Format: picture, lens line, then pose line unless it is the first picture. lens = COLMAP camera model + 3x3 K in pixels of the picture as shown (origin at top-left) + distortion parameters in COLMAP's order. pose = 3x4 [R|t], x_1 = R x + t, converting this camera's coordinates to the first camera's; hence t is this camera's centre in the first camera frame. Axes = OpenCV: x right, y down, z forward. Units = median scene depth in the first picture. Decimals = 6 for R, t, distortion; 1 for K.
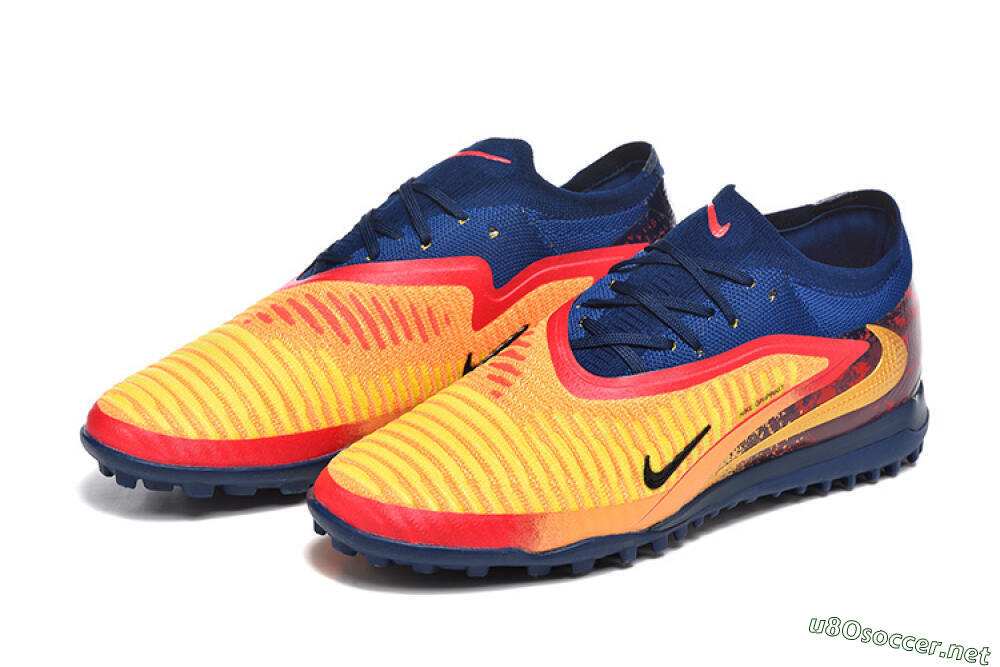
lens RADIAL K [[2586.7, 0, 500.0], [0, 2586.7, 333.5], [0, 0, 1]] dist [0.052241, -0.091576]
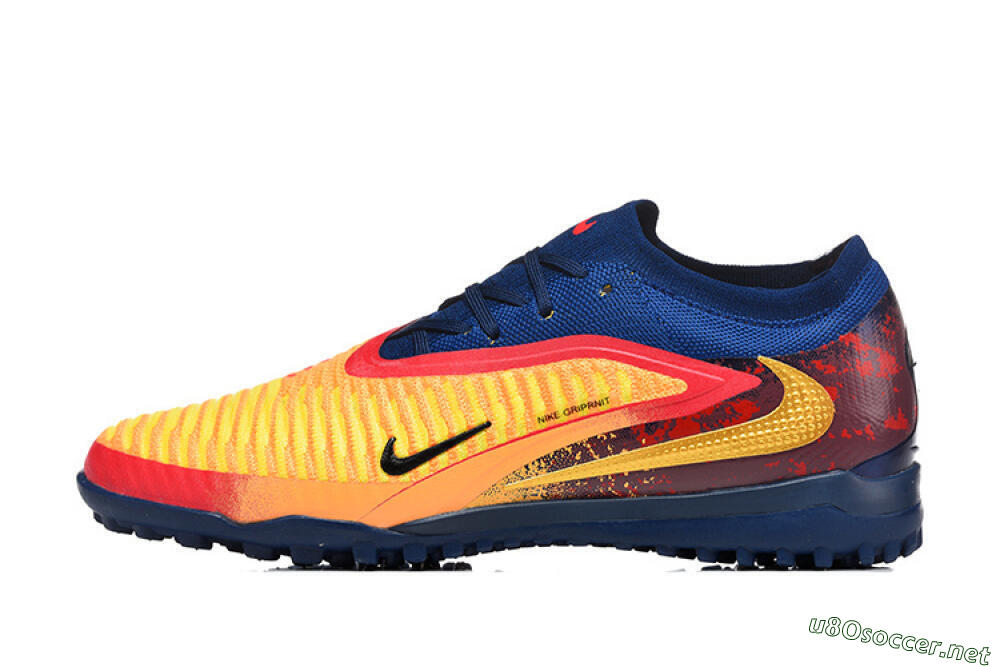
lens RADIAL K [[2586.7, 0, 500.0], [0, 2586.7, 333.5], [0, 0, 1]] dist [0.052241, -0.091576]
pose [[0.806602, 0.007291, -0.591050, 0.585728], [-0.188660, 0.950801, -0.245734, 0.216043], [0.560179, 0.309717, 0.768293, 0.340108]]
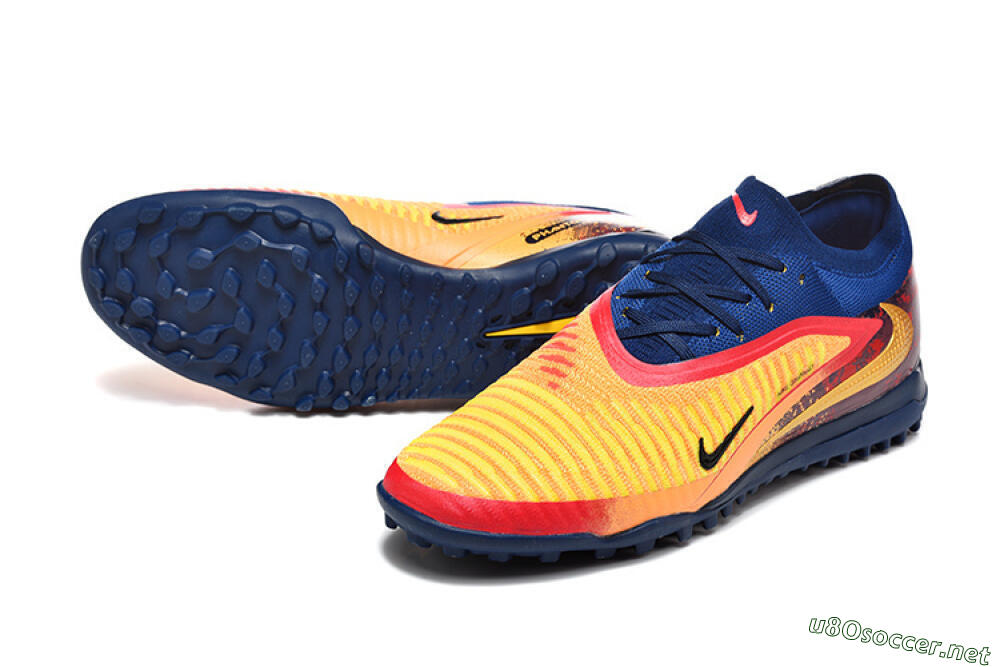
lens RADIAL K [[2586.7, 0, 500.0], [0, 2586.7, 333.5], [0, 0, 1]] dist [0.052241, -0.091576]
pose [[0.992204, -0.041220, 0.117607, -0.142343], [0.039779, 0.999102, 0.014573, -0.013181], [-0.118102, -0.009782, 0.992953, -0.027180]]
